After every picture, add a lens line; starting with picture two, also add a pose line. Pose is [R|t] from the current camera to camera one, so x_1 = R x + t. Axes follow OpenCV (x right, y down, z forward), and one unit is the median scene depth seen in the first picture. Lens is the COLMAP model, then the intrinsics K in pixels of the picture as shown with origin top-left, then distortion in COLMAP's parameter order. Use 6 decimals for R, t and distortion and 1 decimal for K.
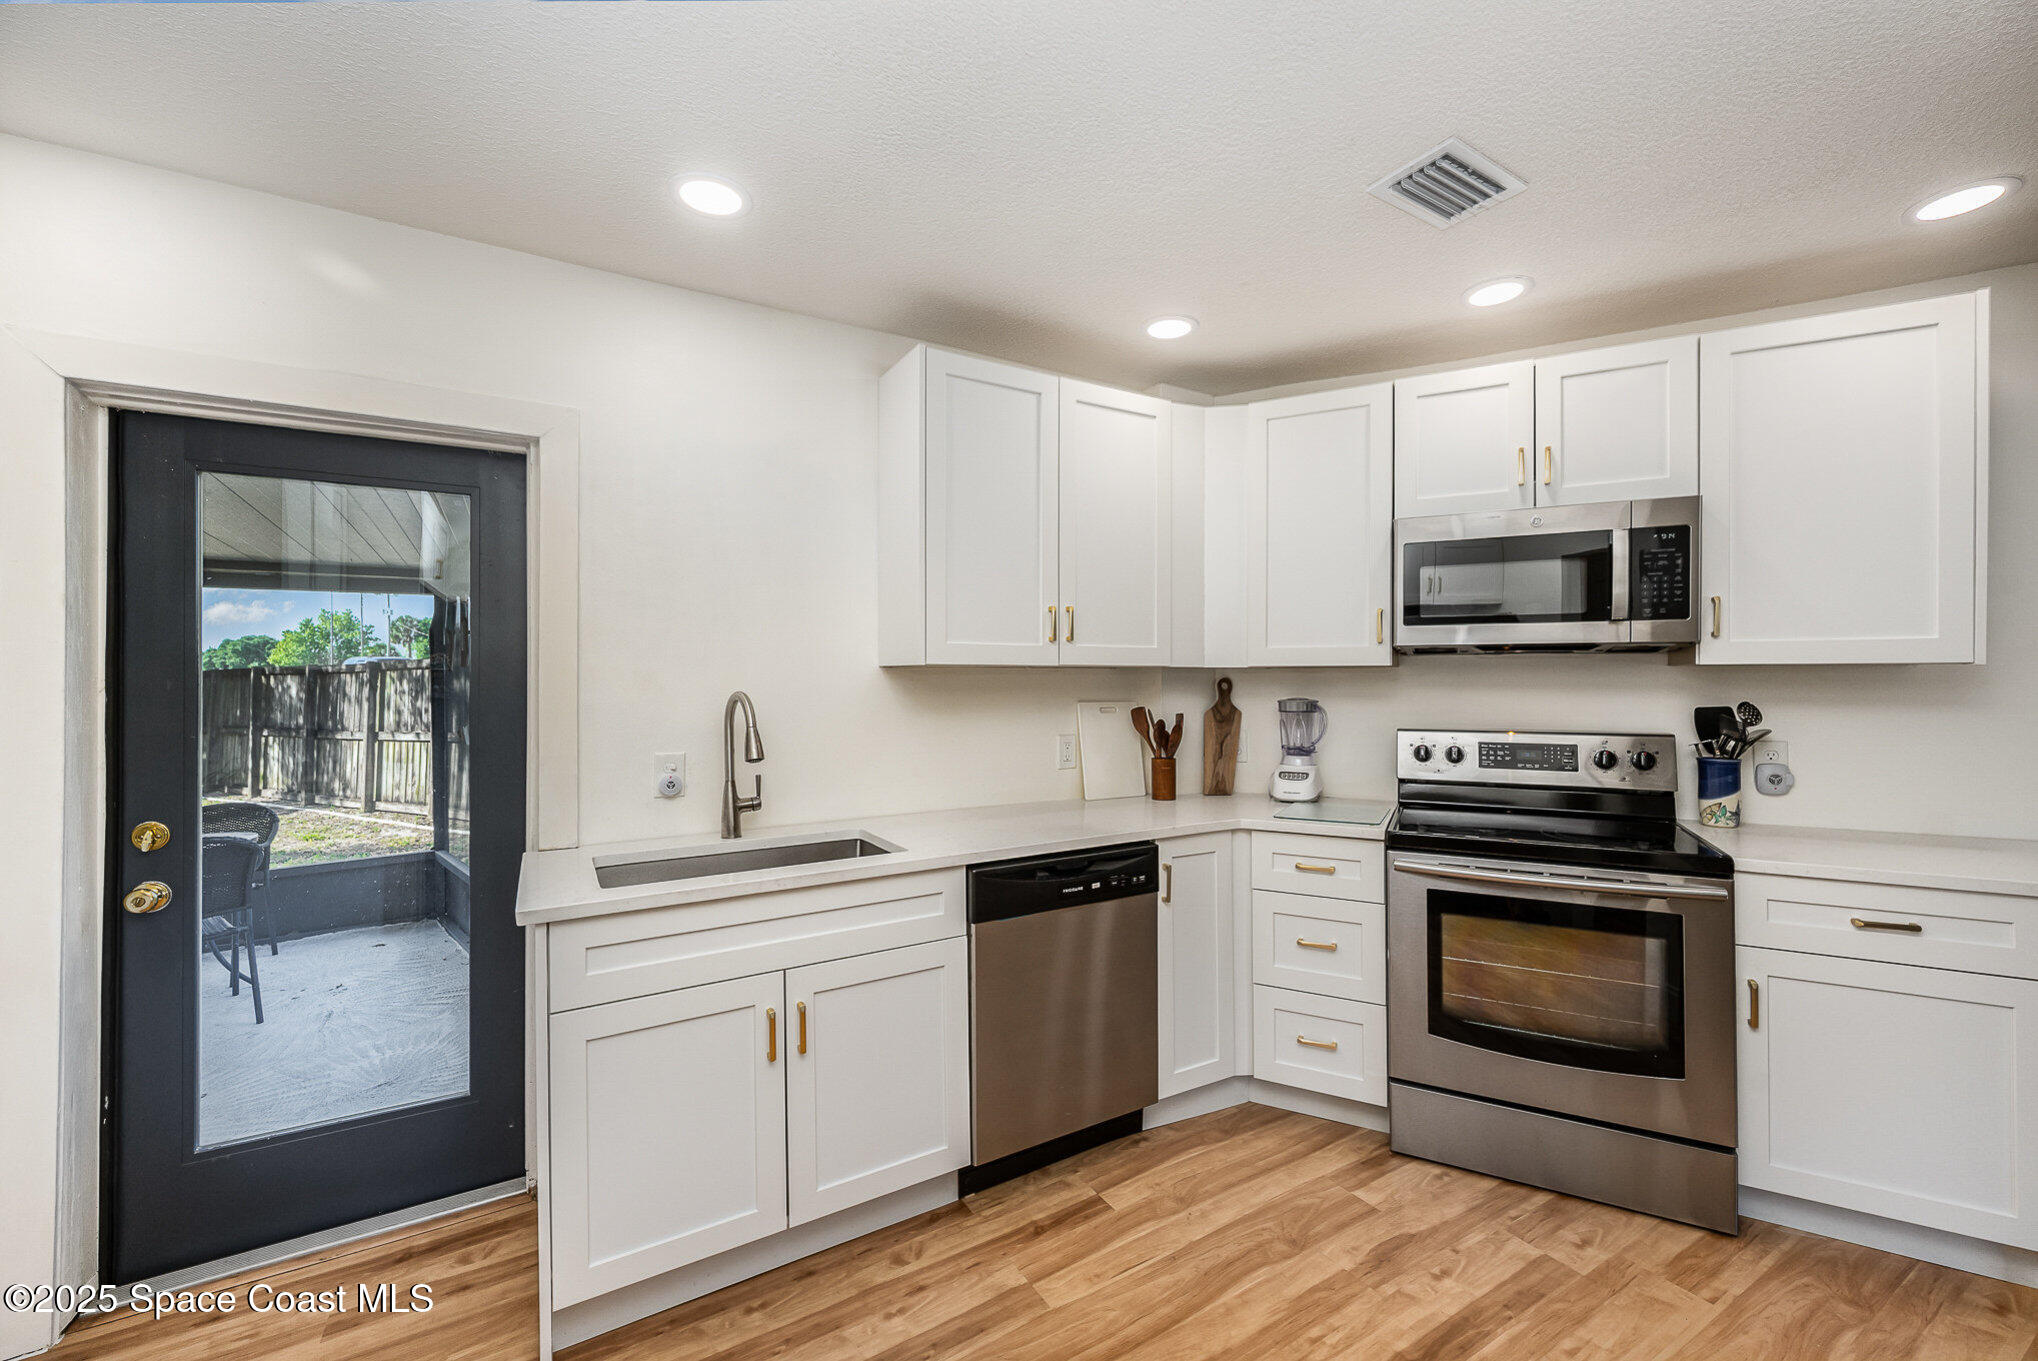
lens RADIAL K [[814.2, 0, 1015.4], [0, 814.2, 675.4], [0, 0, 1]] dist [-0.001760, -0.000203]
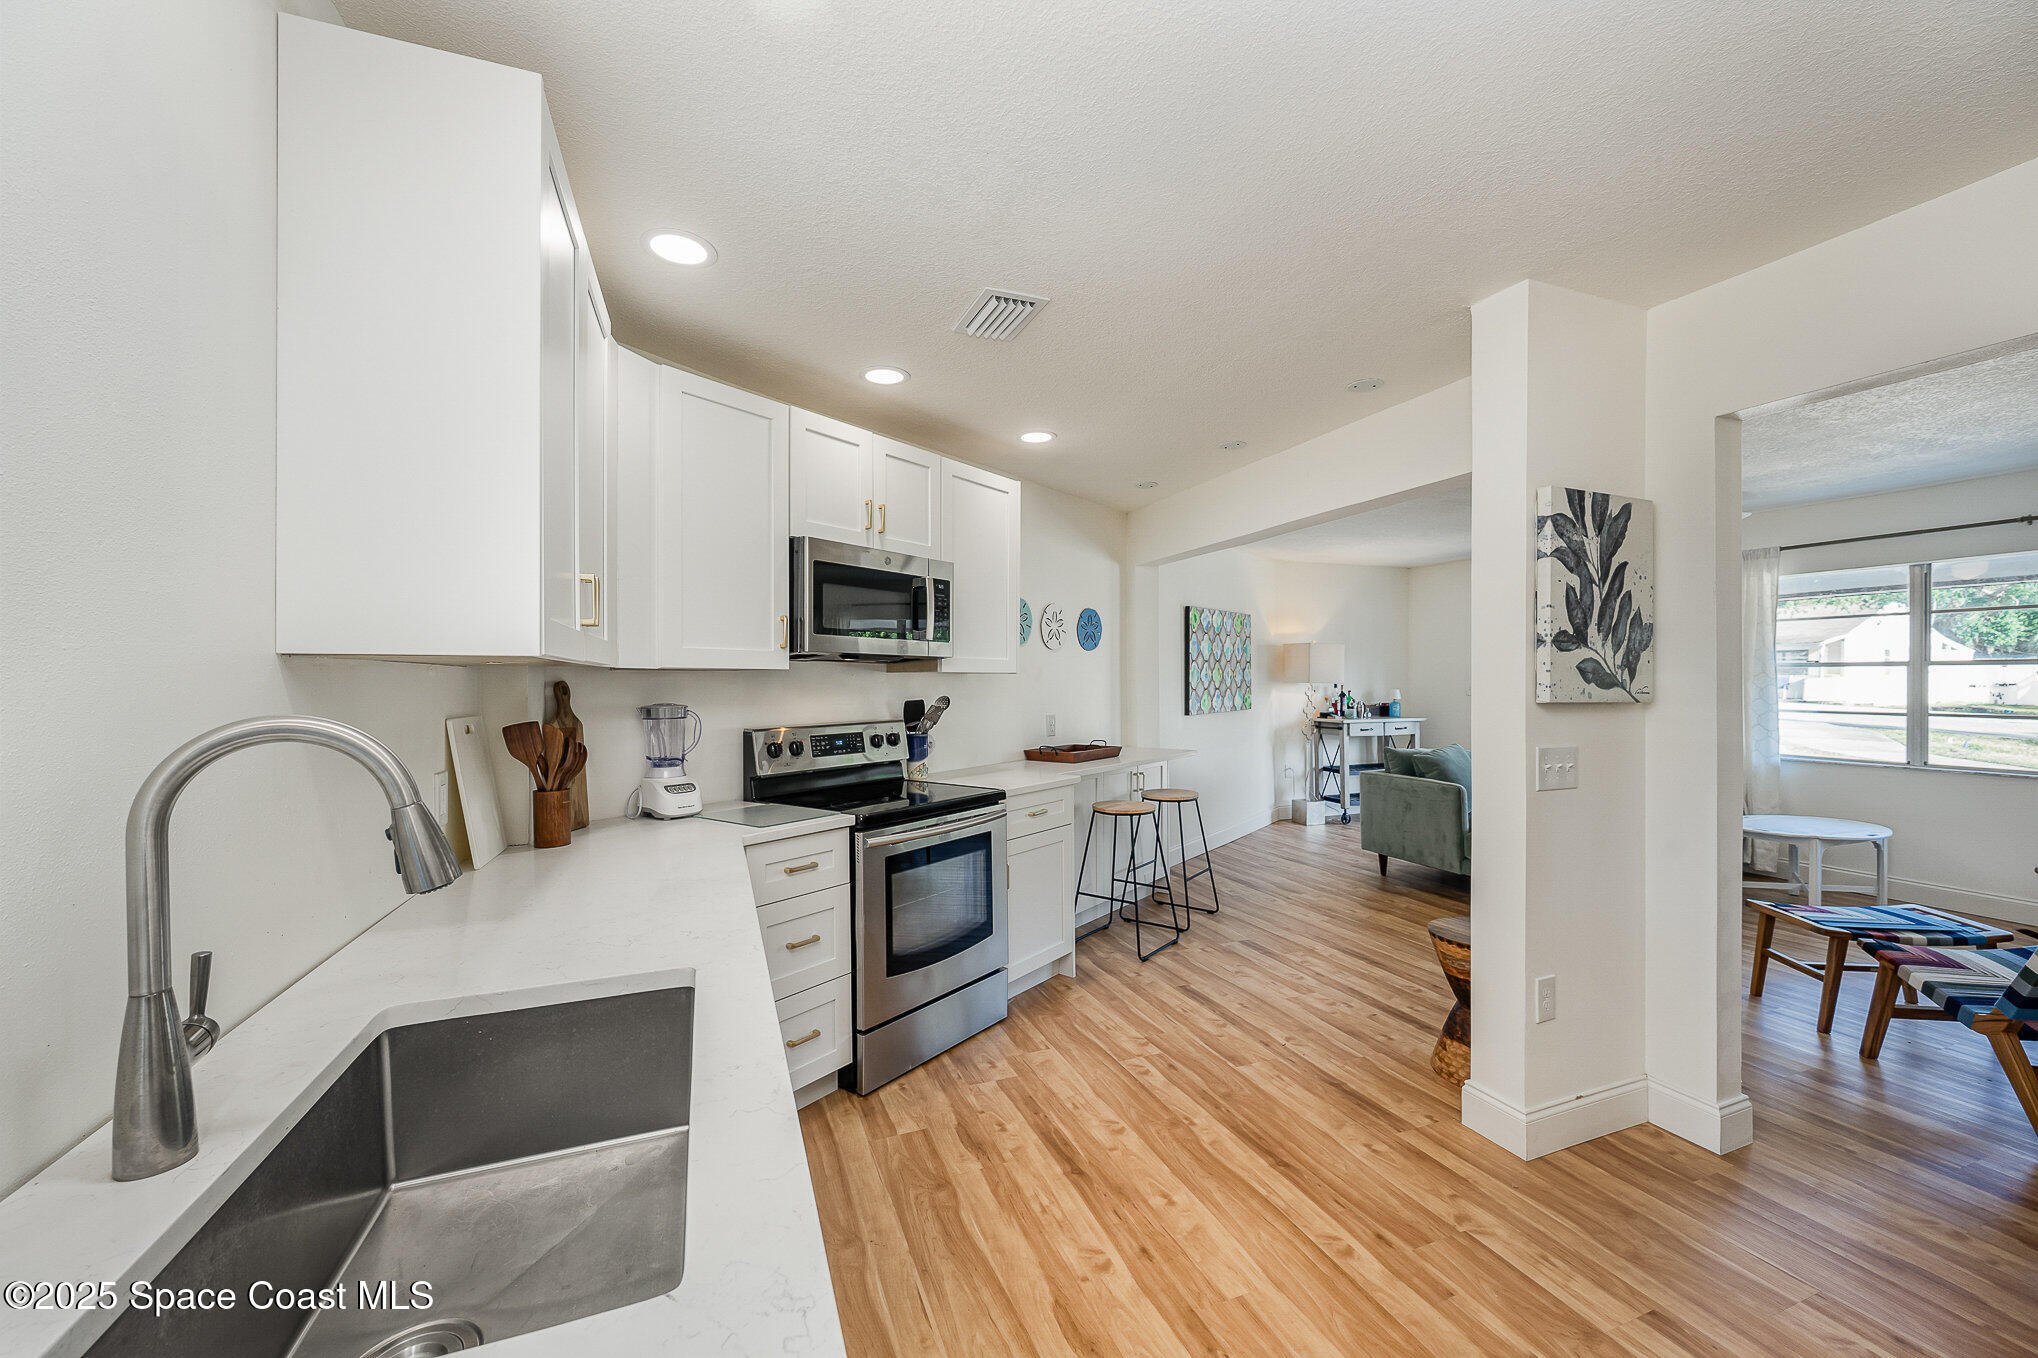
lens RADIAL K [[814.2, 0, 1017.6], [0, 814.2, 677.2], [0, 0, 1]] dist [-0.001760, -0.000203]
pose [[0.140703, 0.005120, 0.990039, -0.677618], [-0.006597, 0.999969, -0.004234, 0.001288], [-0.990030, -0.005936, 0.140733, 0.665681]]
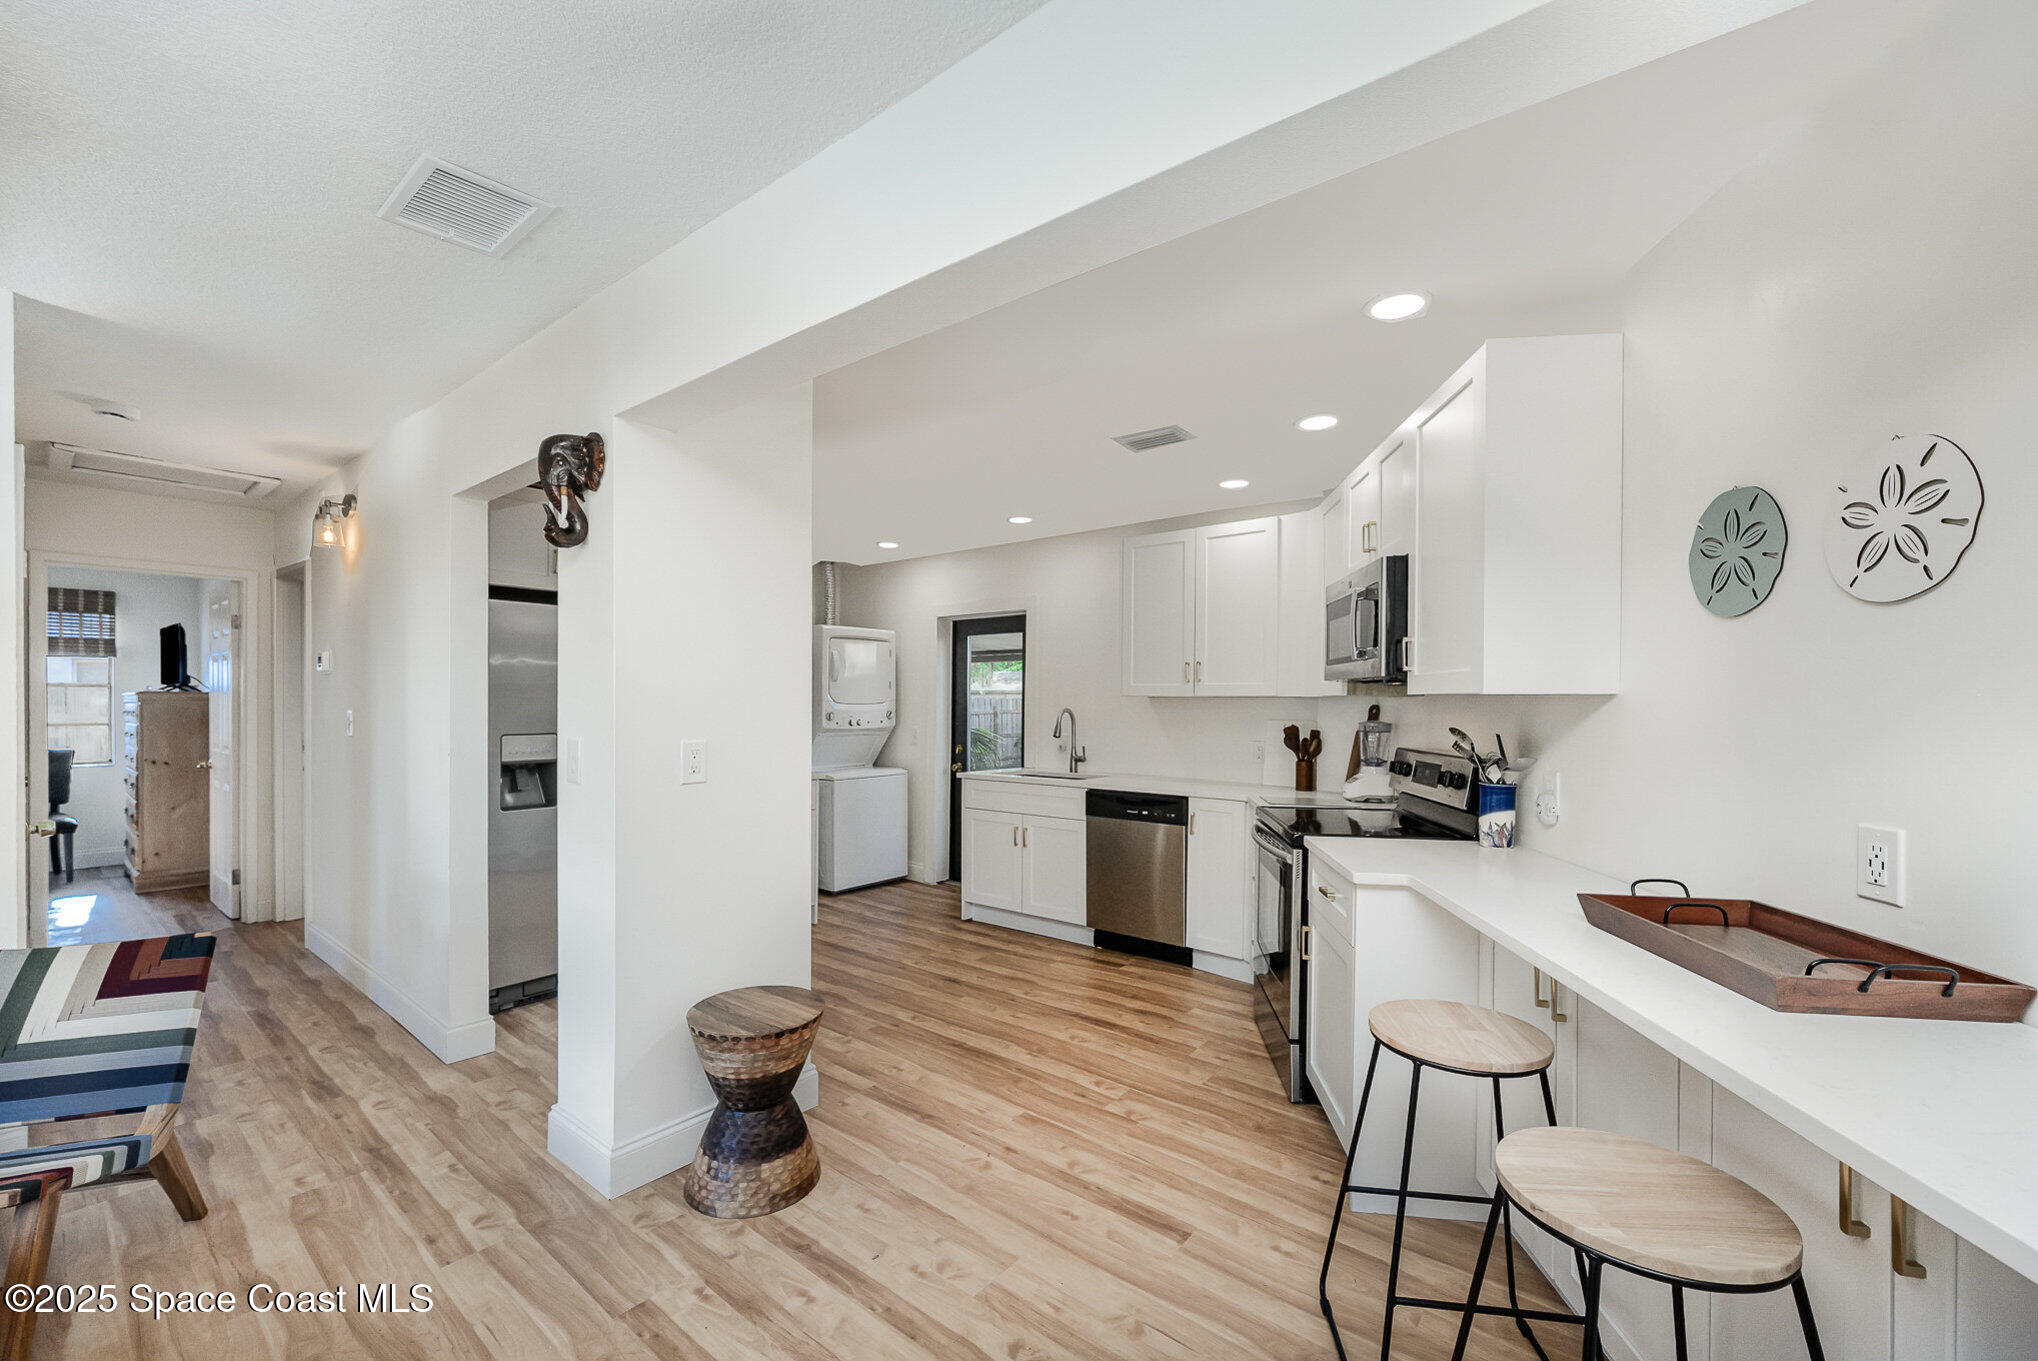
lens RADIAL K [[814.2, 0, 1010.9], [0, 814.2, 712.2], [0, 0, 1]] dist [-0.001760, -0.000203]
pose [[0.359965, 0.017392, -0.932804, 1.821429], [-0.001935, 0.999838, 0.017895, -0.008837], [0.932964, -0.004637, 0.359941, 0.031104]]
